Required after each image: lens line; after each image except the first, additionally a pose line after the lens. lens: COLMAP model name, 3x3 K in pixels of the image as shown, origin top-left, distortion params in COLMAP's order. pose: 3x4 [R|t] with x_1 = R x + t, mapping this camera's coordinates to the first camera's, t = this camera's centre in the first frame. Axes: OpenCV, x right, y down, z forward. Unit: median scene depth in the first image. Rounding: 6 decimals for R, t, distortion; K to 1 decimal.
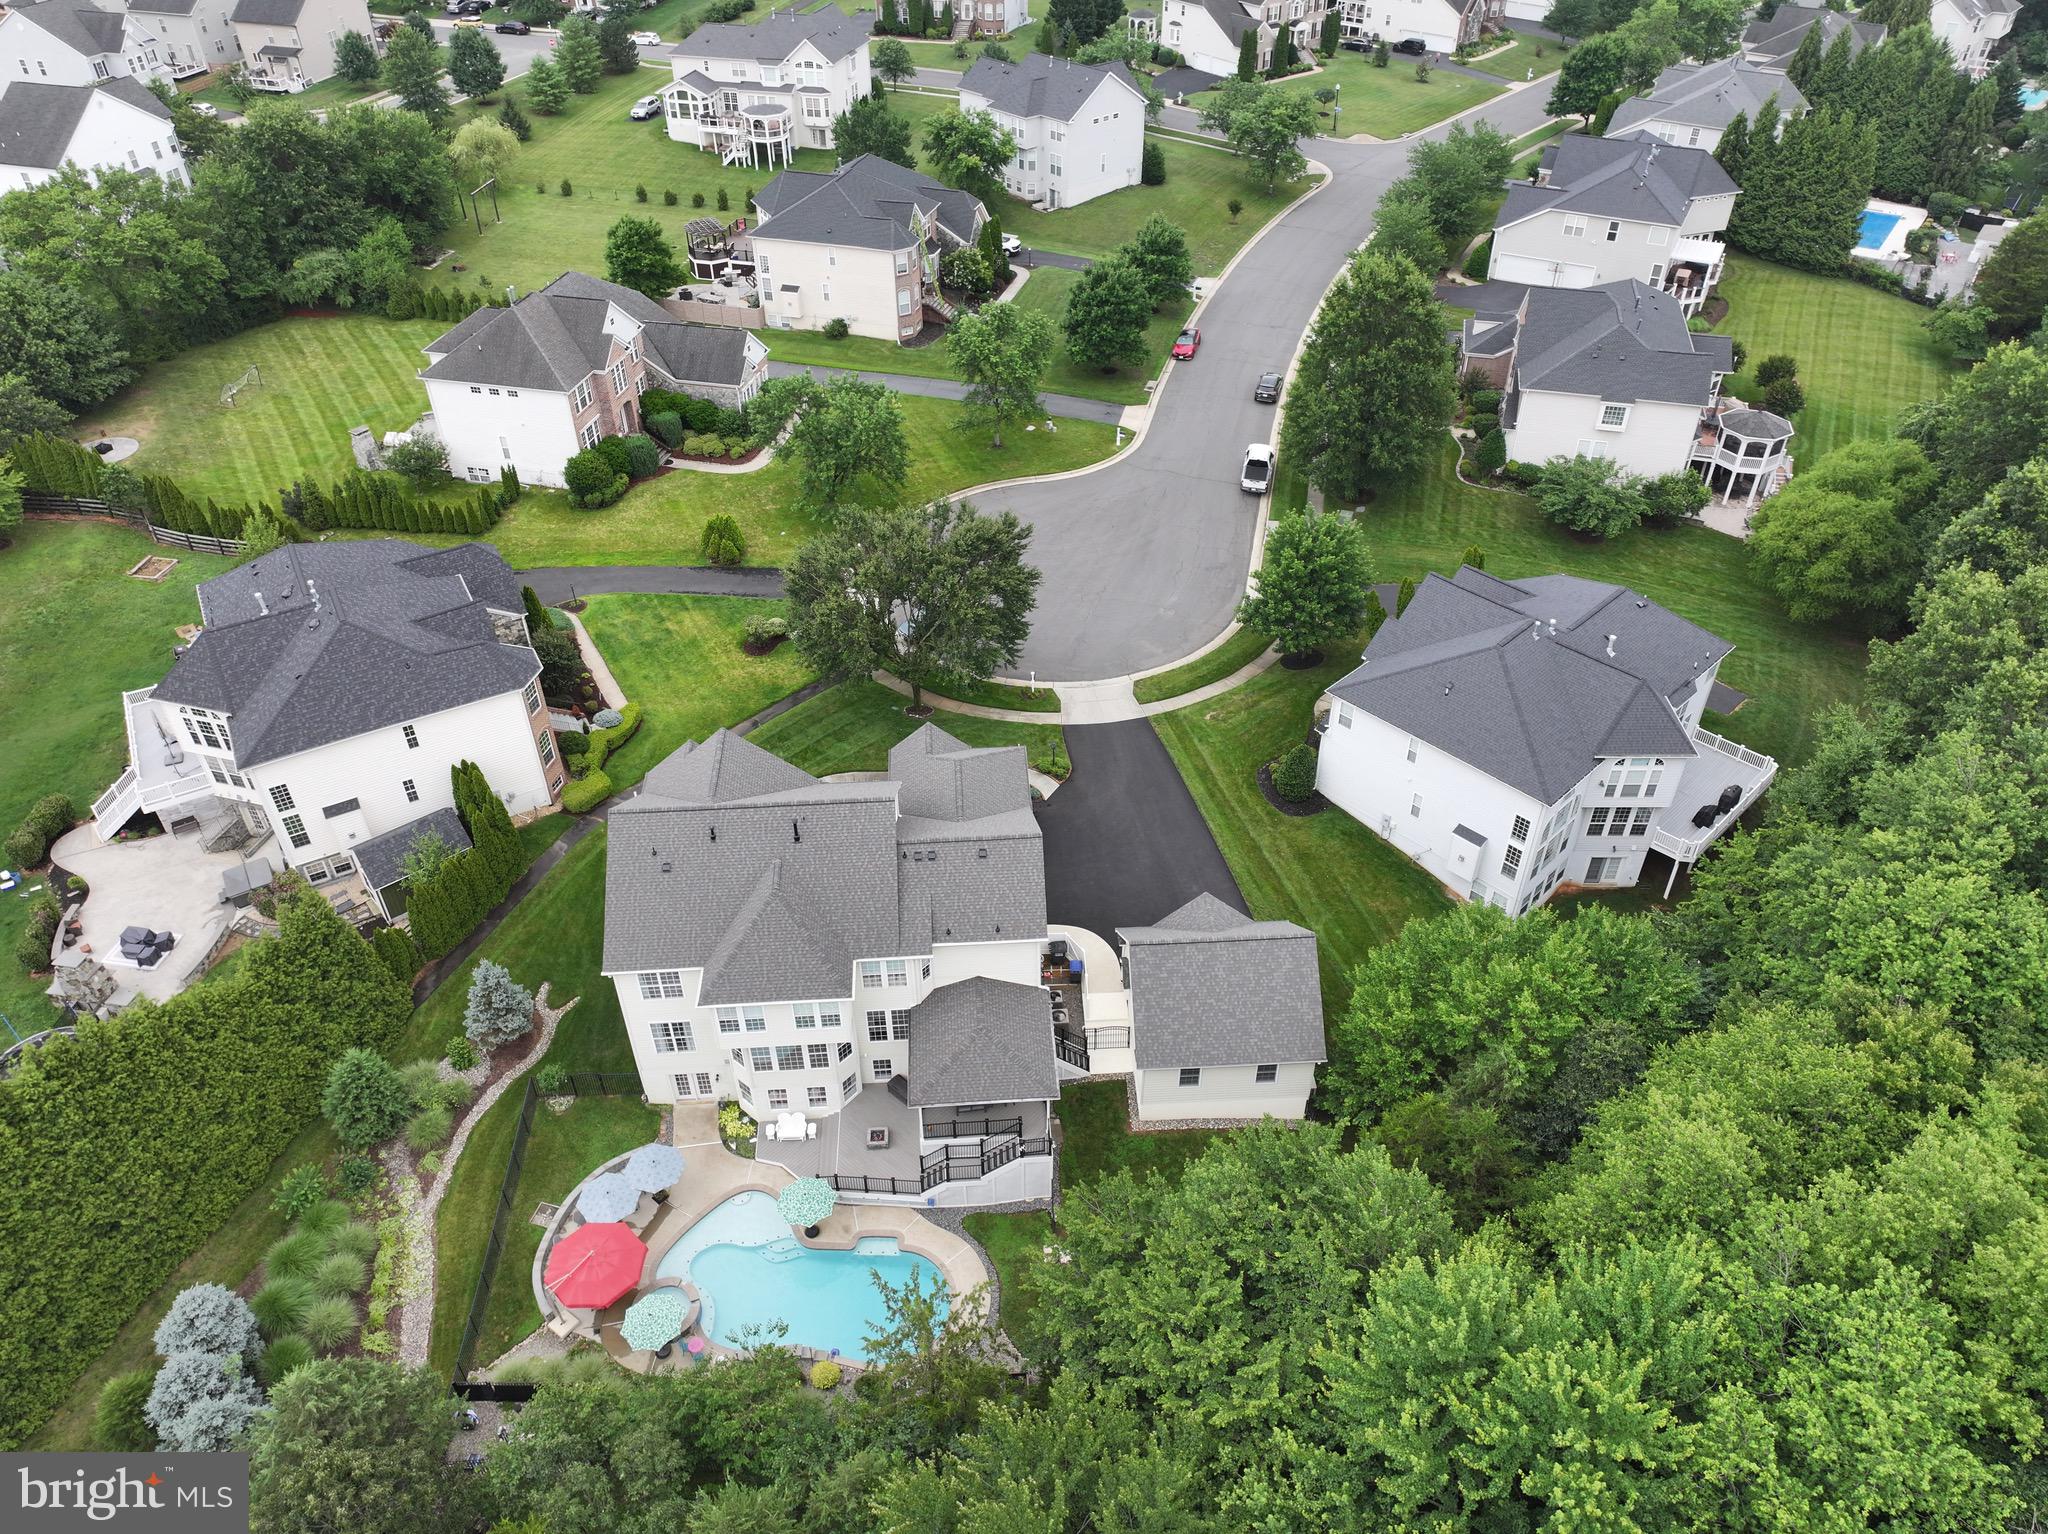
lens RADIAL K [[1424.3, 0, 1022.7], [0, 1424.3, 763.8], [0, 0, 1]] dist [0.006182, 0.004756]
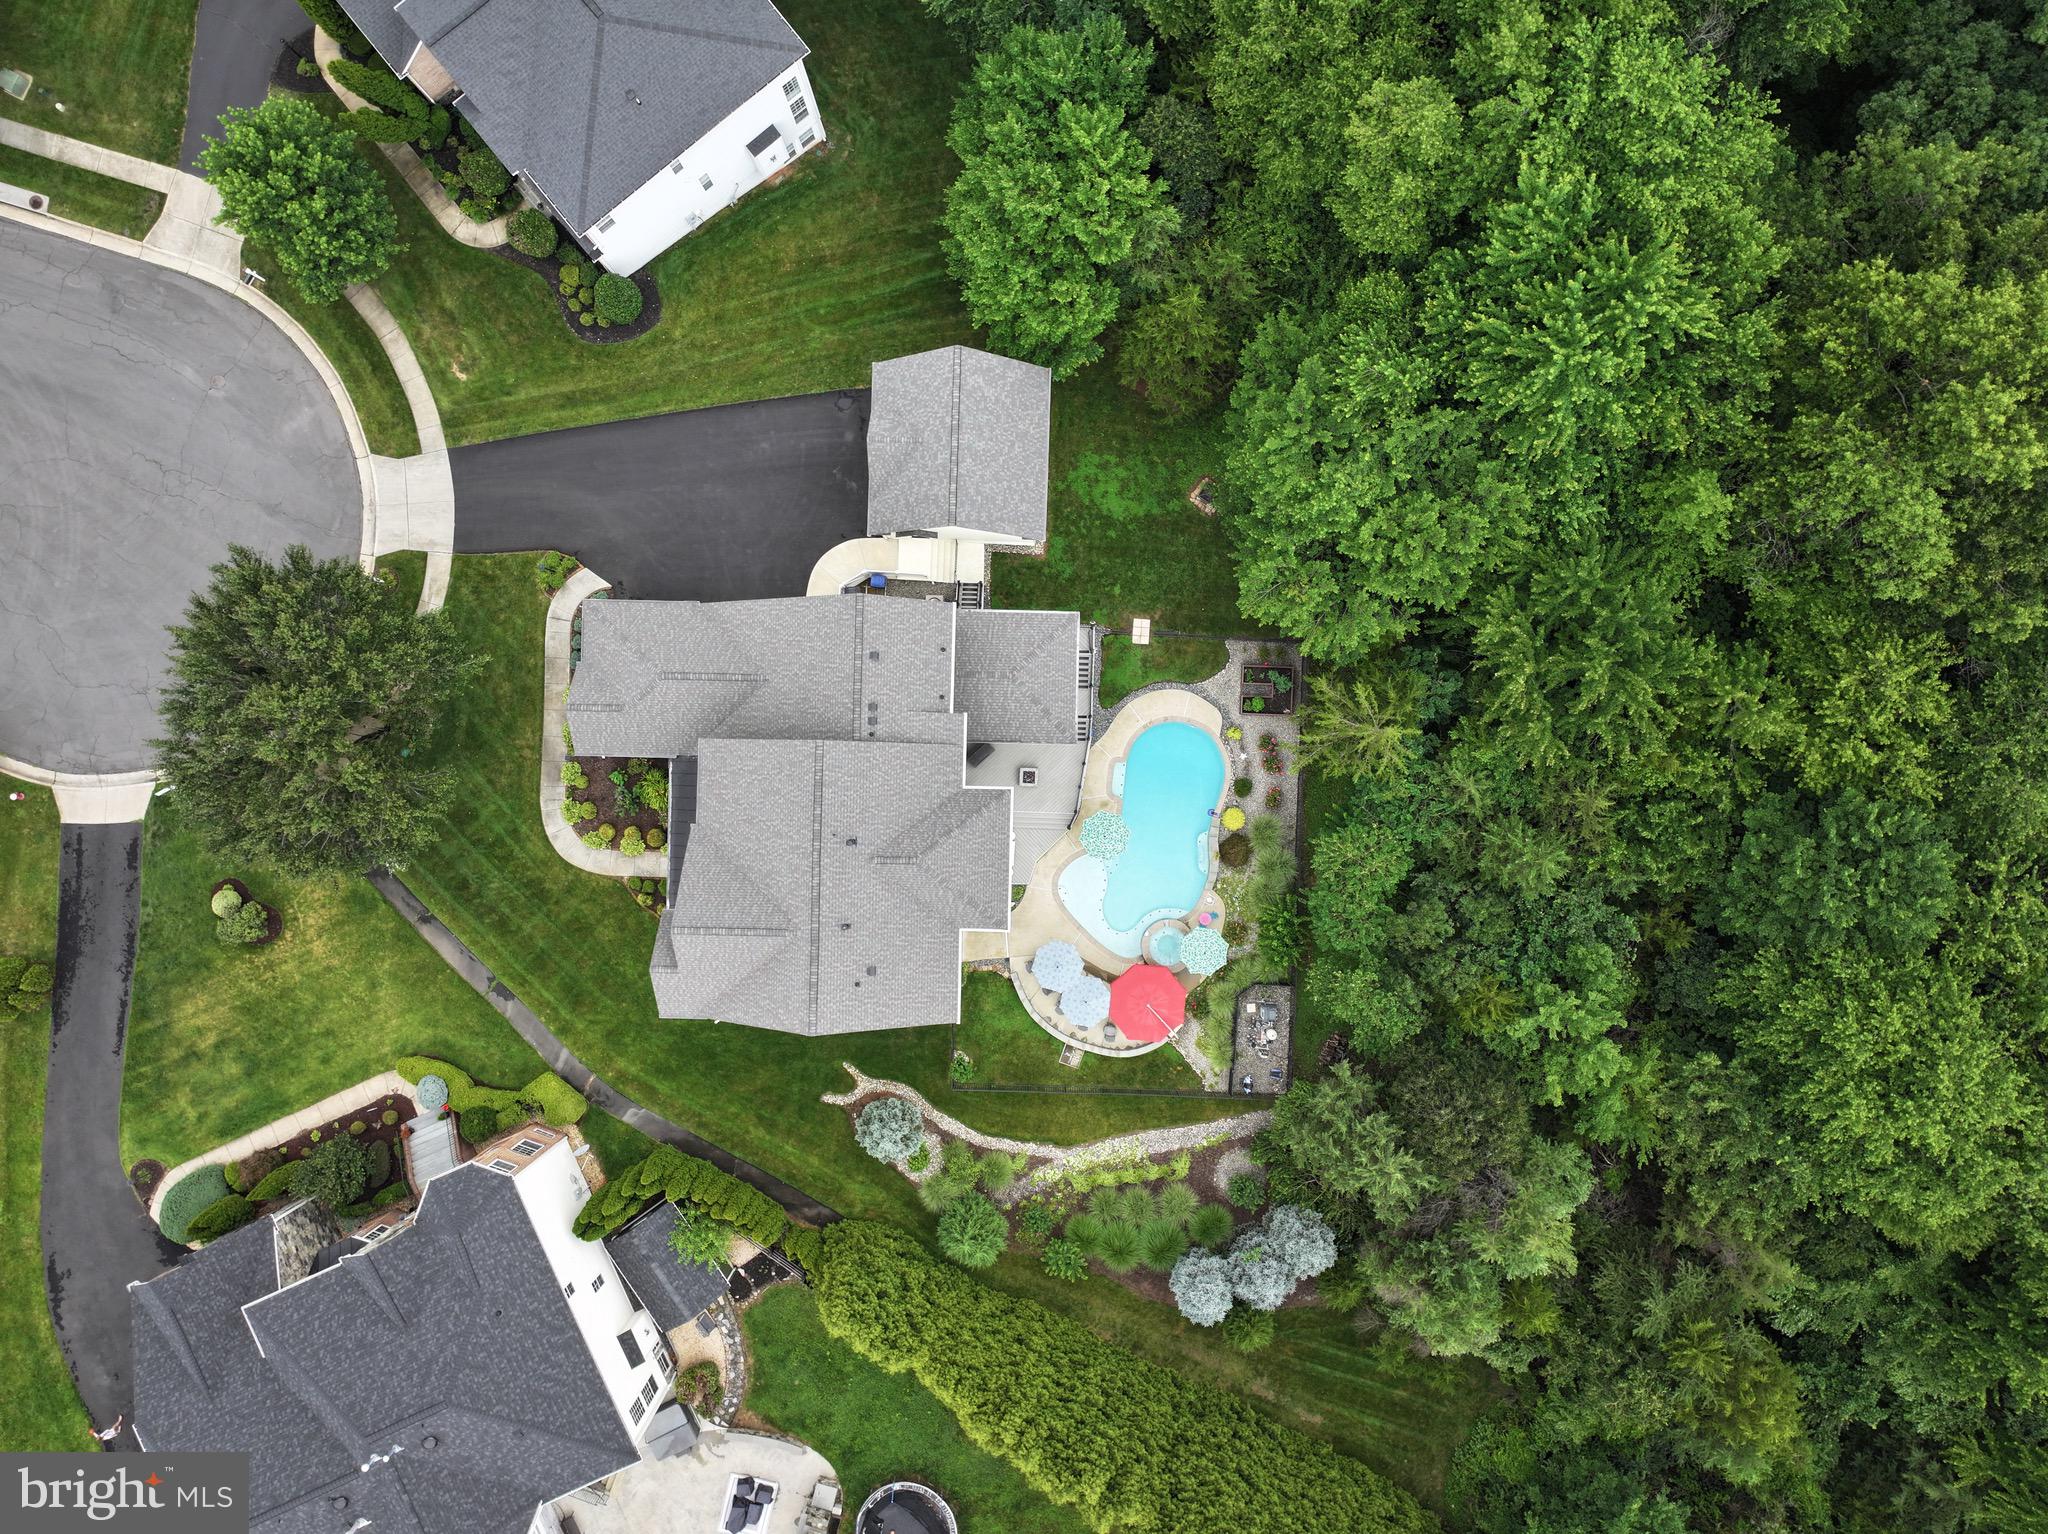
lens RADIAL K [[1424.3, 0, 1027.6], [0, 1424.3, 759.3], [0, 0, 1]] dist [0.006182, 0.004756]
pose [[0.086165, -0.996228, 0.010290, -0.096813], [0.629084, 0.062414, 0.774827, -0.605972], [-0.772547, -0.060290, 0.632089, 0.274473]]
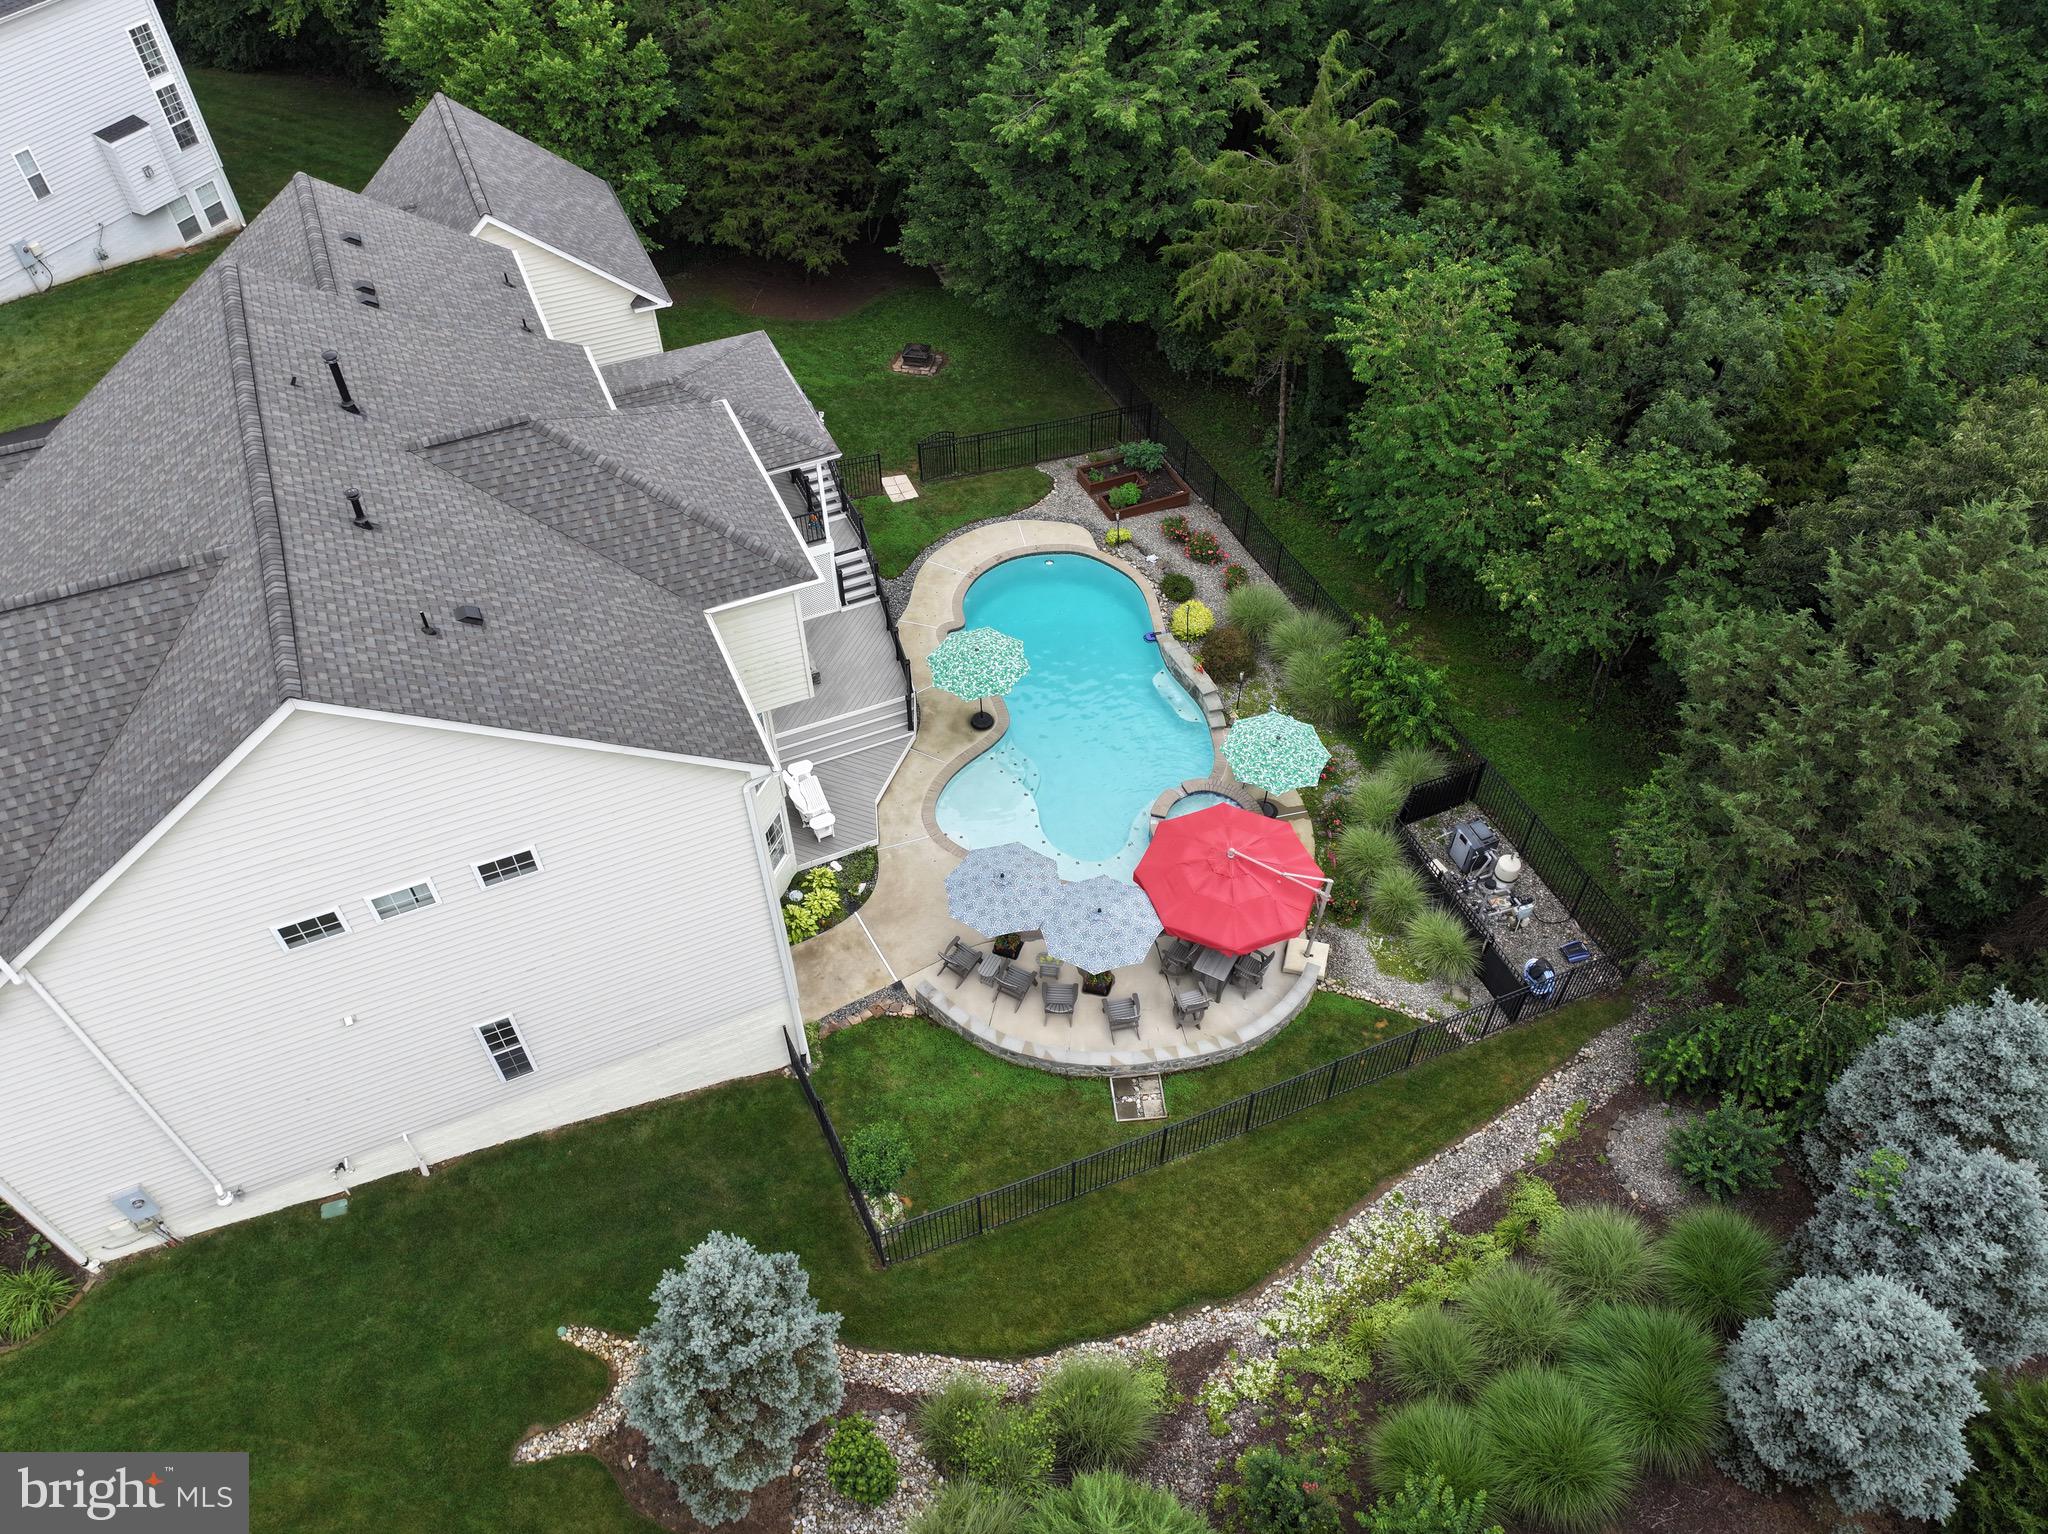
lens RADIAL K [[1424.3, 0, 1024.0], [0, 1424.3, 775.4], [0, 0, 1]] dist [0.006182, 0.004756]
pose [[-0.350739, -0.686113, 0.637363, -0.515842], [0.588259, 0.368141, 0.720016, -0.079315], [-0.728652, 0.627472, 0.274491, 0.782503]]
